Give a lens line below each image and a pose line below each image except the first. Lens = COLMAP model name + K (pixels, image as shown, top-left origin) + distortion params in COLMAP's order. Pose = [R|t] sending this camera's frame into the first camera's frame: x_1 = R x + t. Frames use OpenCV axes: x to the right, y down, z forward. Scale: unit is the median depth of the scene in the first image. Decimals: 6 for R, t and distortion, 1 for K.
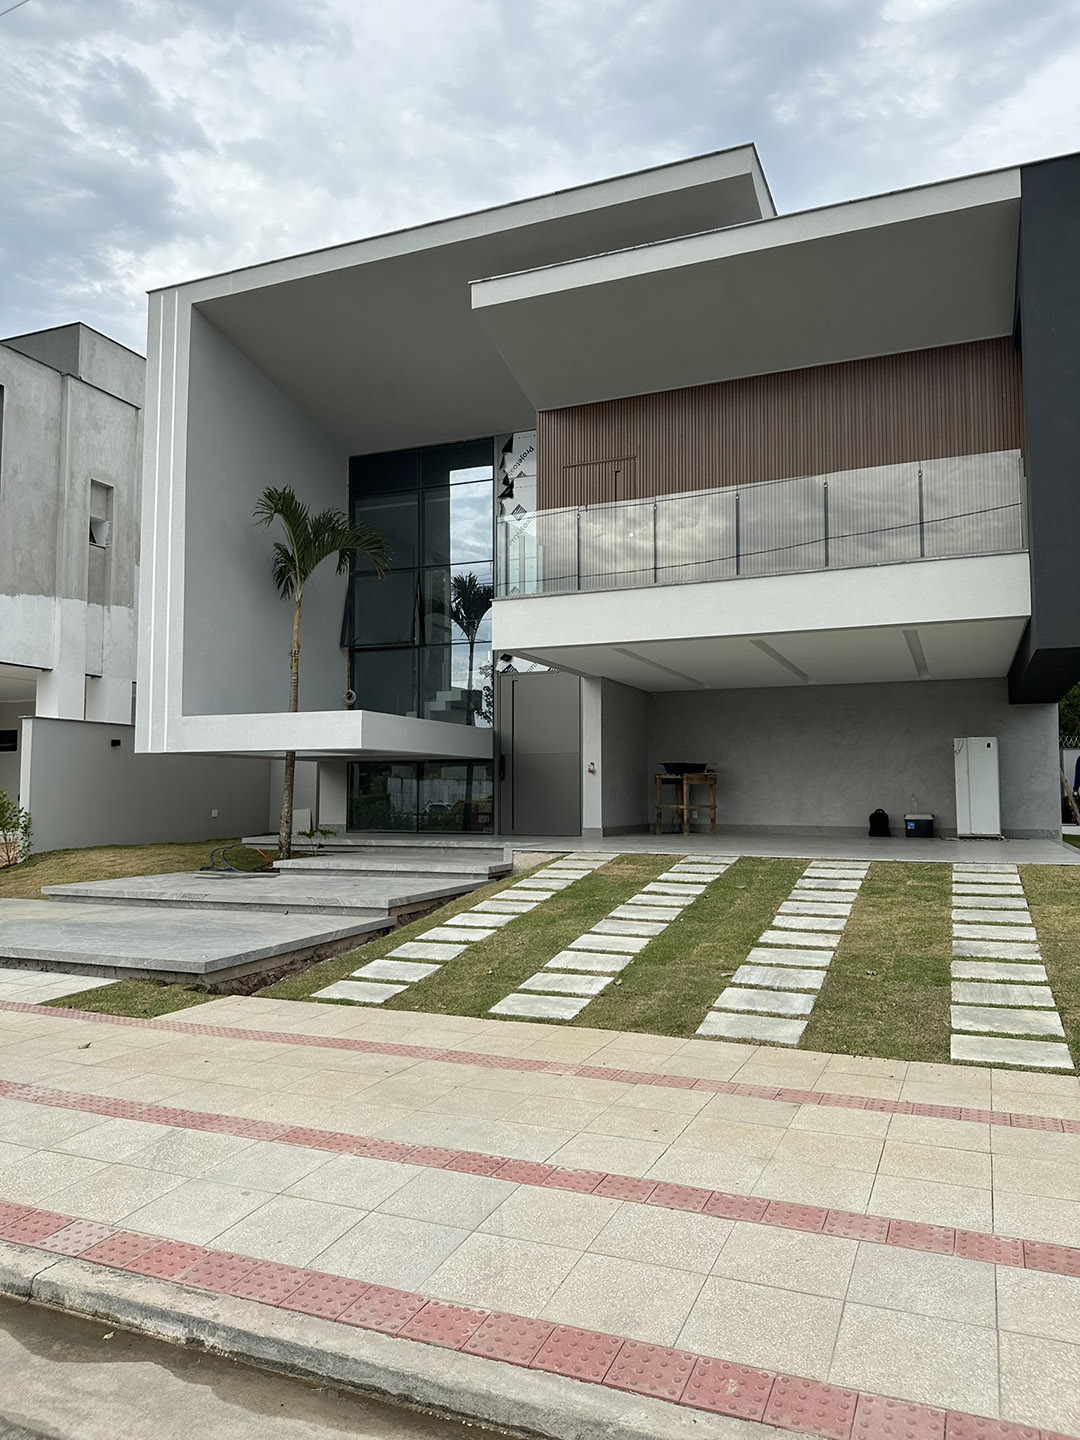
lens RADIAL K [[1002.8, 0, 540.0], [0, 1002.8, 720.0], [0, 0, 1]] dist [0.126257, -0.238351]
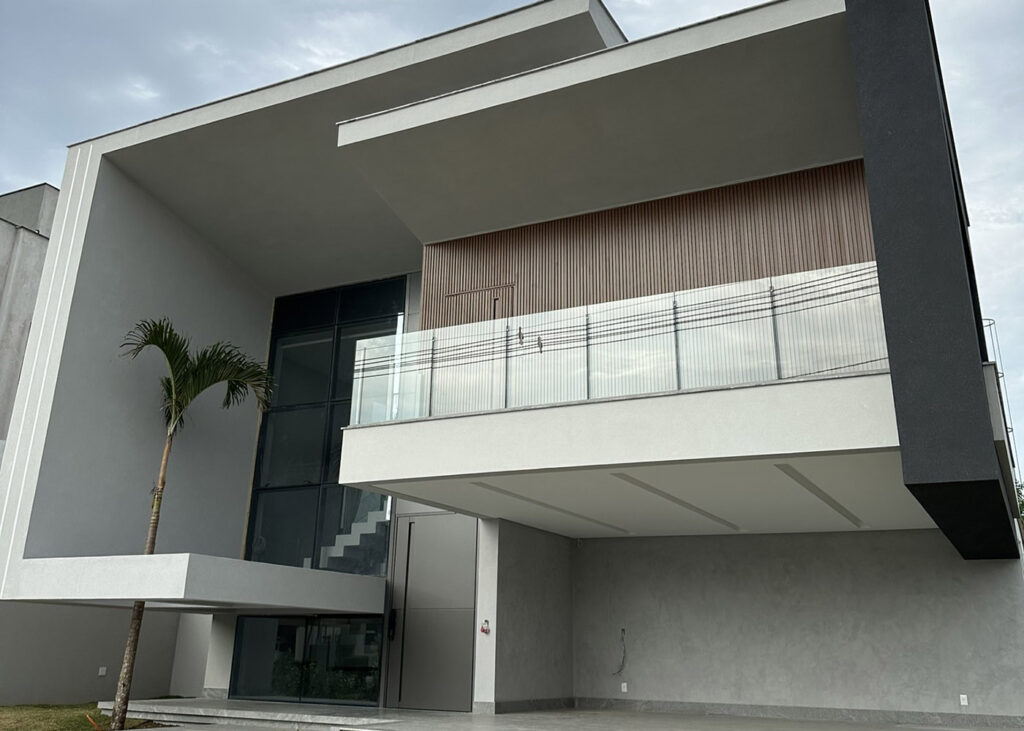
lens RADIAL K [[943.7, 0, 510.1], [0, 943.7, 281.8], [0, 0, 1]] dist [0.134249, -0.256229]
pose [[0.995942, -0.011864, -0.089215, 0.154349], [-0.014954, 0.955681, -0.294023, 0.005037], [0.088749, 0.294164, 0.951625, 0.115790]]
